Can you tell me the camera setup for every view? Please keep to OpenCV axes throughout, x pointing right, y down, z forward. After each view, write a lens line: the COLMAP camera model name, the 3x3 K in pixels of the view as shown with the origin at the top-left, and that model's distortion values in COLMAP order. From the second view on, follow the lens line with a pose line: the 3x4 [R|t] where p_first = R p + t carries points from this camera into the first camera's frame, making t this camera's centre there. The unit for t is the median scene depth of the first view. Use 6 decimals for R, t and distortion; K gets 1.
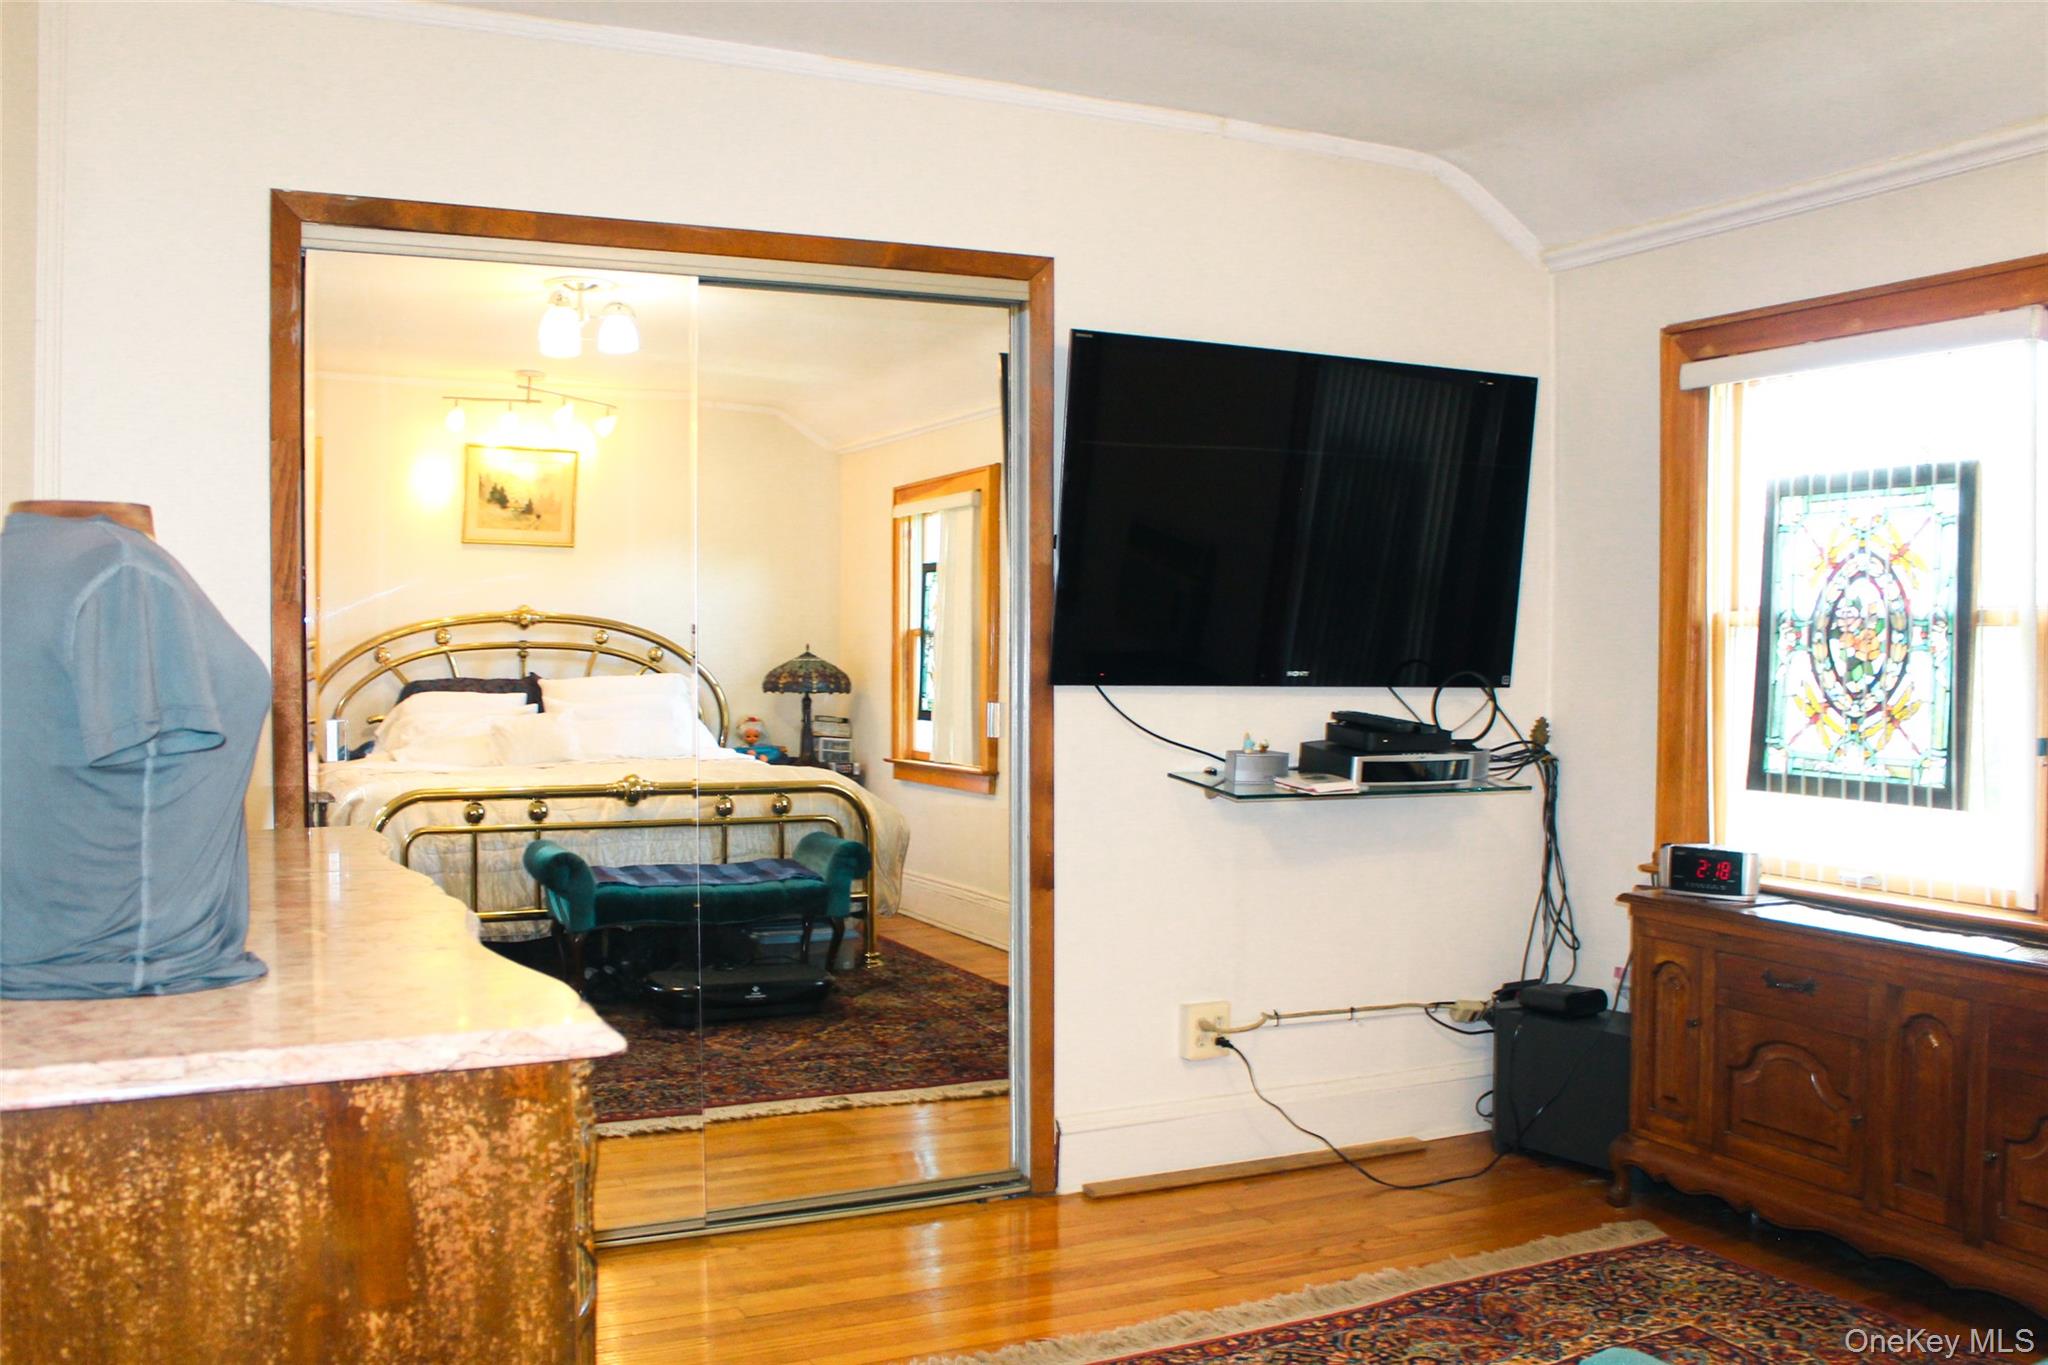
lens RADIAL K [[1799.1, 0, 996.6], [0, 1799.1, 691.3], [0, 0, 1]] dist [-0.172025, 0.166463]
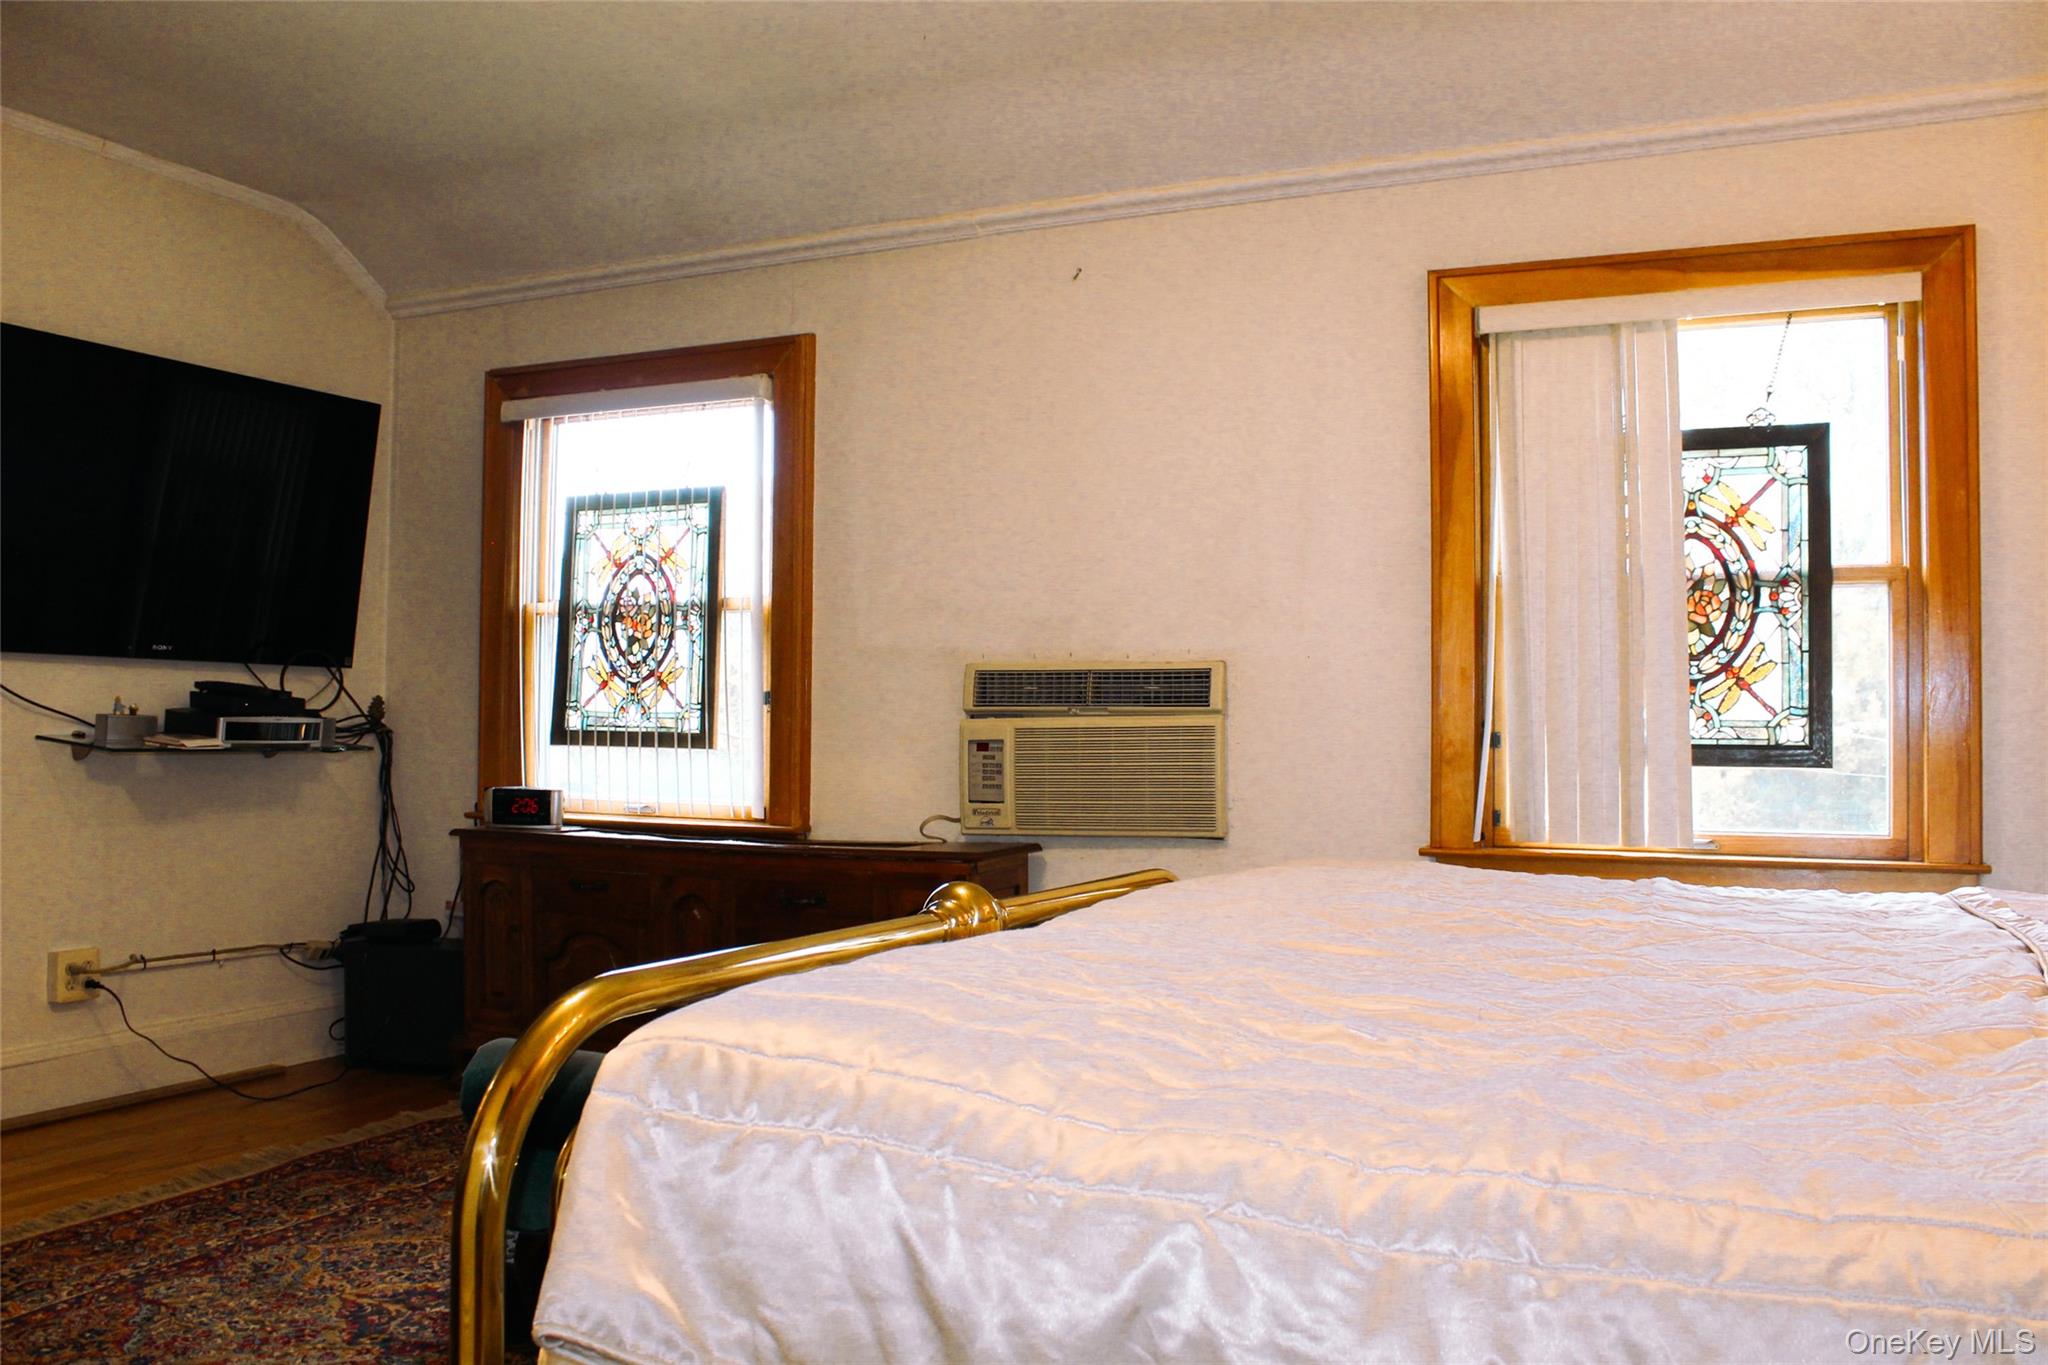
lens RADIAL K [[1799.1, 0, 996.6], [0, 1799.1, 691.3], [0, 0, 1]] dist [-0.172025, 0.166463]
pose [[0.783267, 0.020119, 0.621360, -0.109091], [0.015795, 0.998510, -0.052241, 0.091450], [-0.621485, 0.050733, 0.781782, -0.182523]]
